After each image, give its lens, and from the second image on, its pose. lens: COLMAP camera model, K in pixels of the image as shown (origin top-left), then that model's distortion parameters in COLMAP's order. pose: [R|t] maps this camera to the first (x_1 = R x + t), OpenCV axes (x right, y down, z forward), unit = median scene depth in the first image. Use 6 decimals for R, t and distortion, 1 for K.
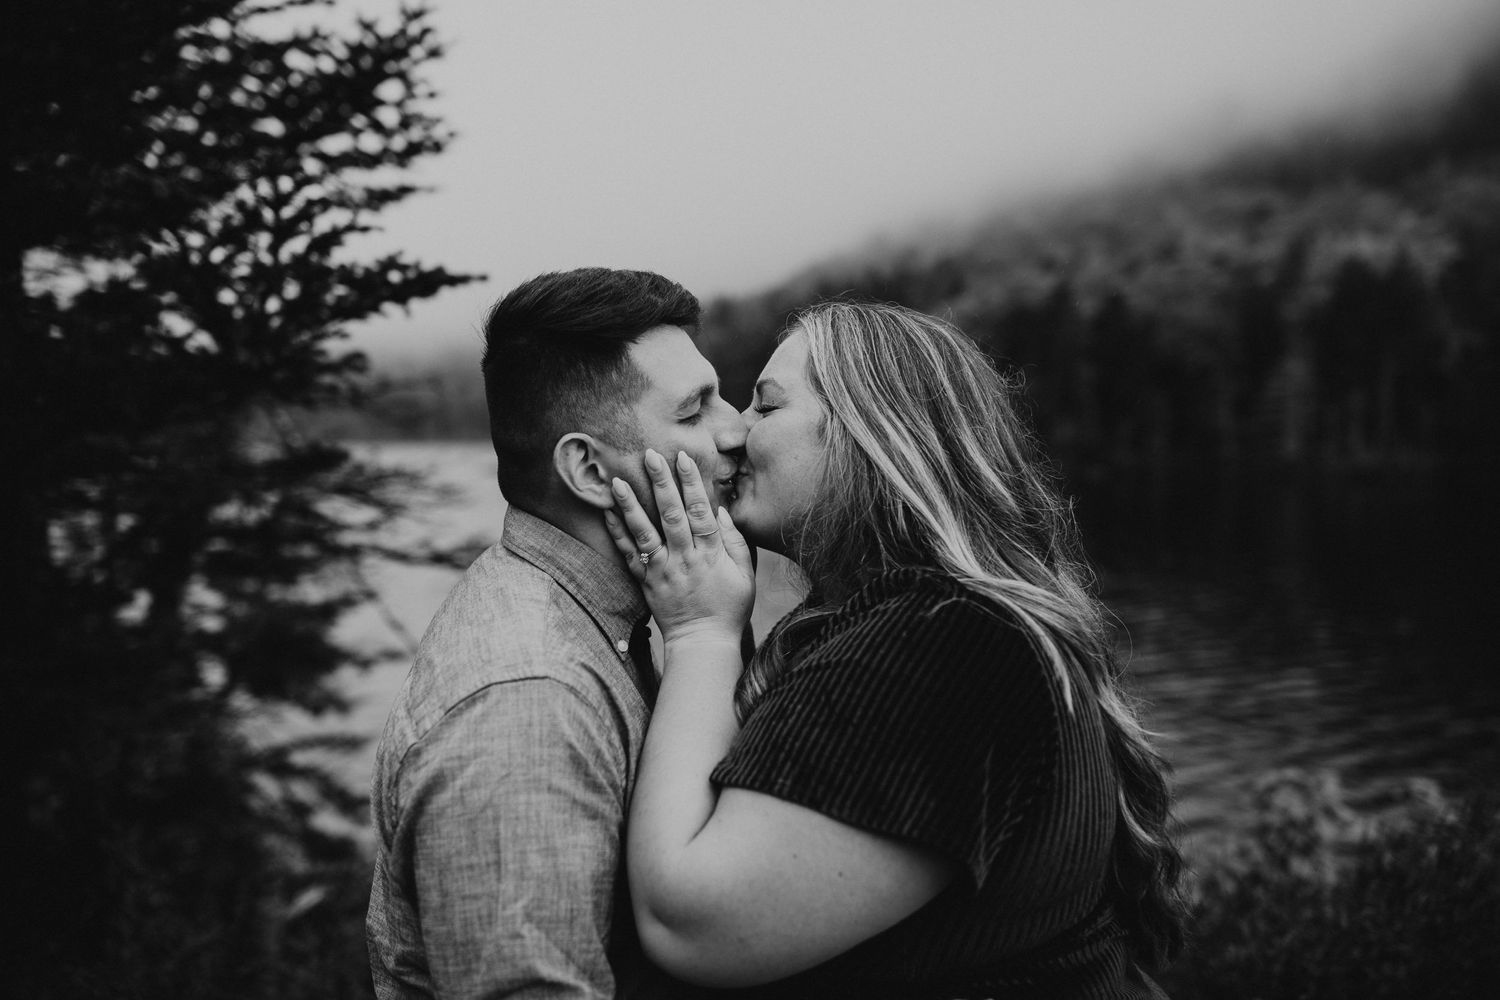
lens RADIAL K [[1345.5, 0, 764.4], [0, 1345.5, 505.1], [0, 0, 1]] dist [-0.005065, -0.003611]
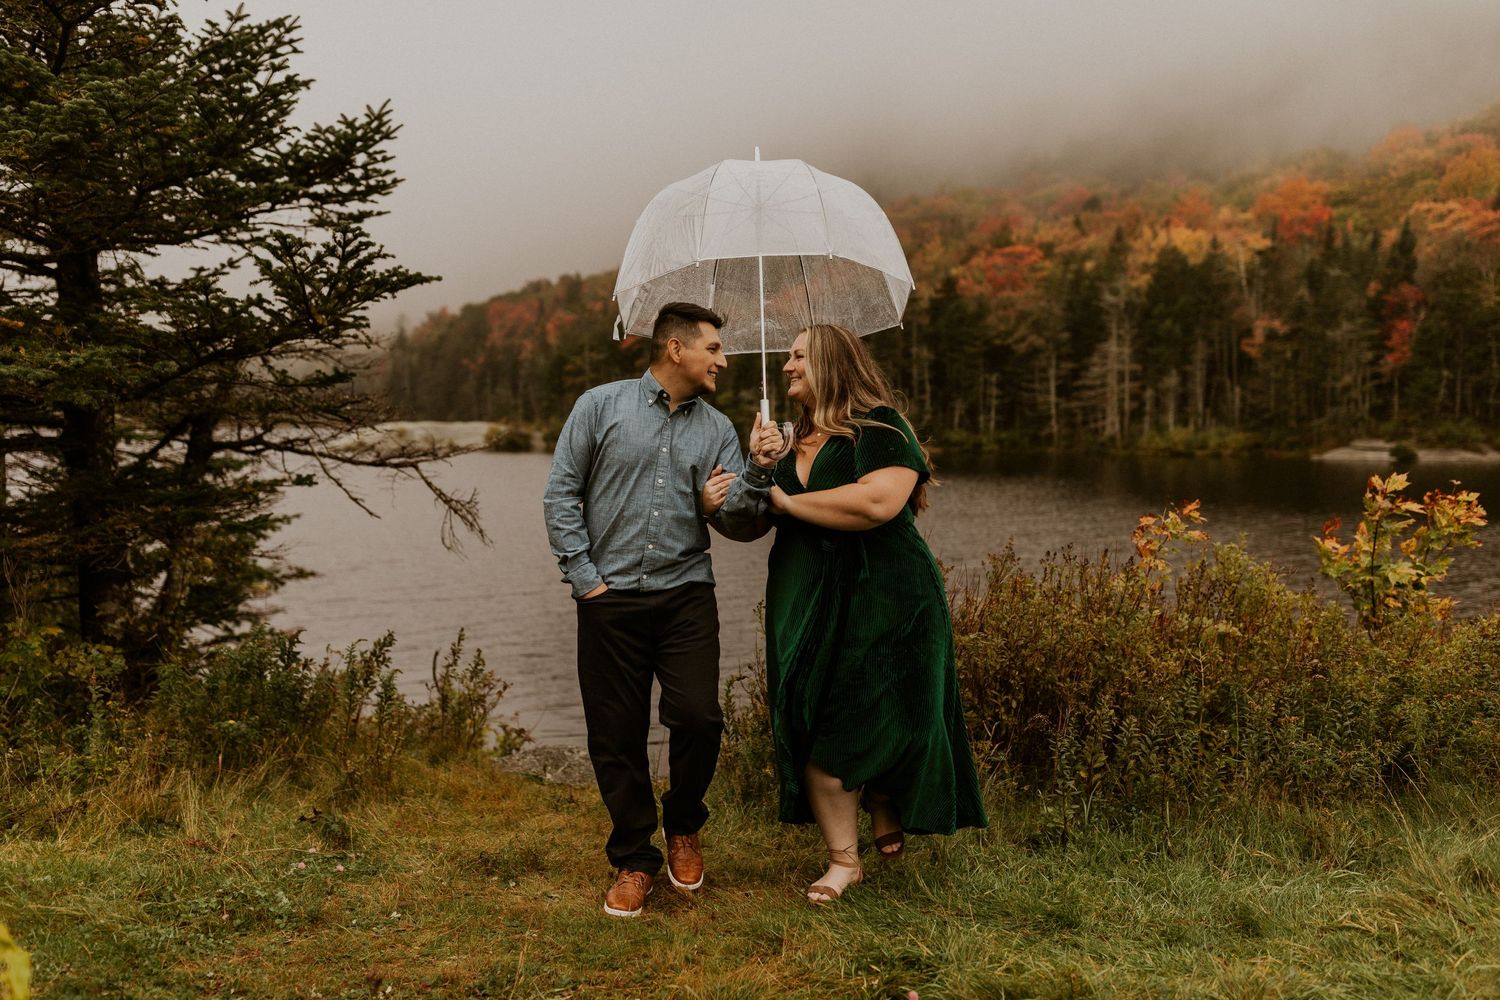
lens RADIAL K [[1384.4, 0, 758.3], [0, 1384.4, 510.6], [0, 0, 1]] dist [0.000749, 0.000000]
pose [[0.995014, -0.005631, 0.099580, 0.029947], [0.004384, 0.999909, 0.012729, 0.097948], [-0.099643, -0.012229, 0.994948, -0.717586]]
